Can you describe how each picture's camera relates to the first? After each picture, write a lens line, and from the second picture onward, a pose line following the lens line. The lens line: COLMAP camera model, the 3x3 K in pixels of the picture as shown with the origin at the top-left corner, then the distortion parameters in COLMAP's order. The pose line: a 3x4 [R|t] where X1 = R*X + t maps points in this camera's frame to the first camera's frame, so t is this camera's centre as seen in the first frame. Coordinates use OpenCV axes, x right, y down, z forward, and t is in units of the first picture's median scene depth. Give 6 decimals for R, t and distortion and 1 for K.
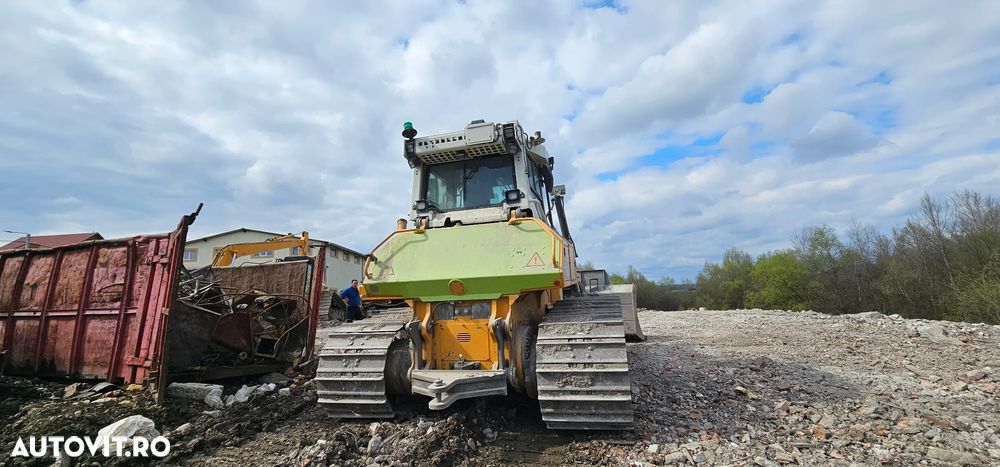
lens RADIAL K [[457.5, 0, 496.2], [0, 457.5, 234.4], [0, 0, 1]] dist [0.000725, 0.000026]
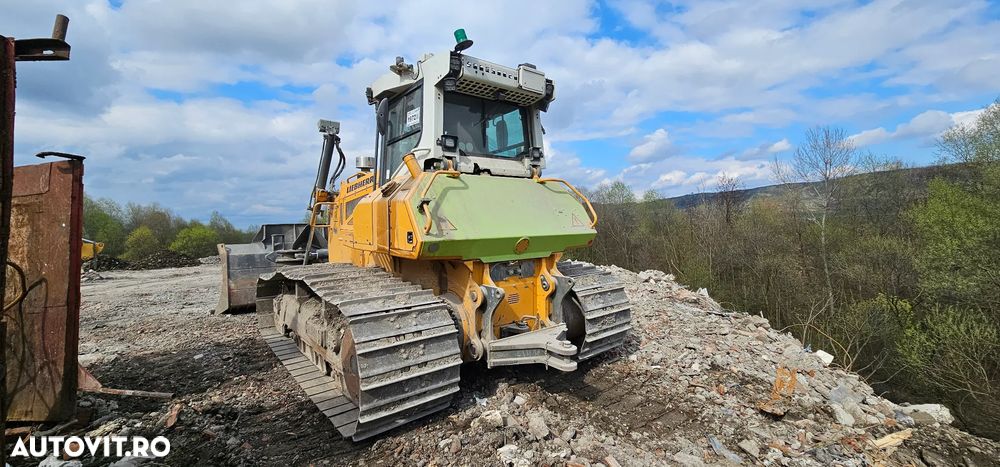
lens RADIAL K [[457.5, 0, 496.2], [0, 457.5, 234.4], [0, 0, 1]] dist [0.000725, 0.000026]
pose [[0.513995, 0.014155, 0.857677, -0.794551], [-0.110927, 0.992565, 0.050095, 0.046389], [-0.850591, -0.120888, 0.511743, 0.506627]]
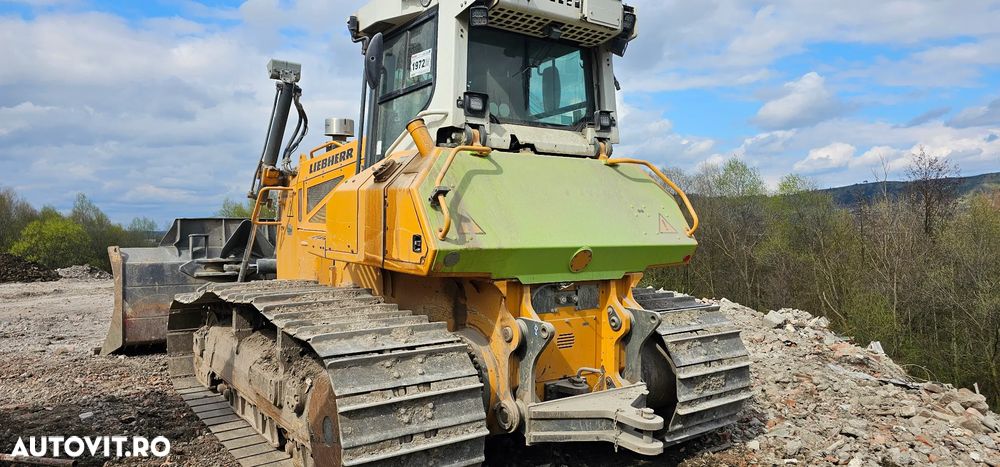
lens RADIAL K [[669.9, 0, 506.7], [0, 669.9, 229.1], [0, 0, 1]] dist [0.093453, -0.107976]
pose [[0.562966, 0.044003, 0.825308, -0.770159], [-0.133819, 0.990258, 0.038484, 0.046696], [-0.815575, -0.132107, 0.563370, 0.514732]]
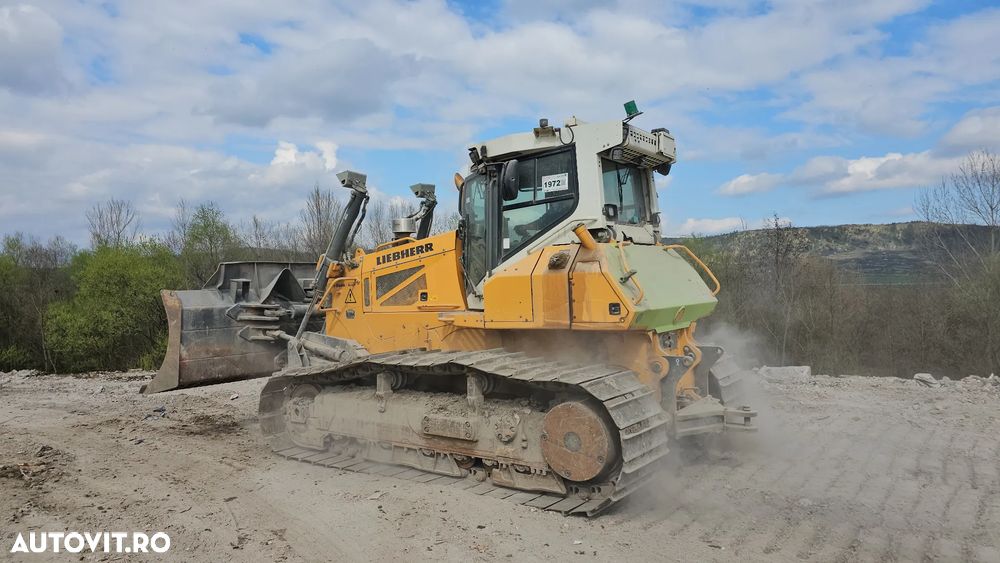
lens RADIAL K [[661.1, 0, 495.5], [0, 661.1, 277.9], [0, 0, 1]] dist [0.003369, 0.000396]
pose [[0.274709, 0.055716, 0.959912, -1.390822], [-0.074238, 0.996569, -0.036598, 0.117572], [-0.958657, -0.061208, 0.277902, 0.961272]]
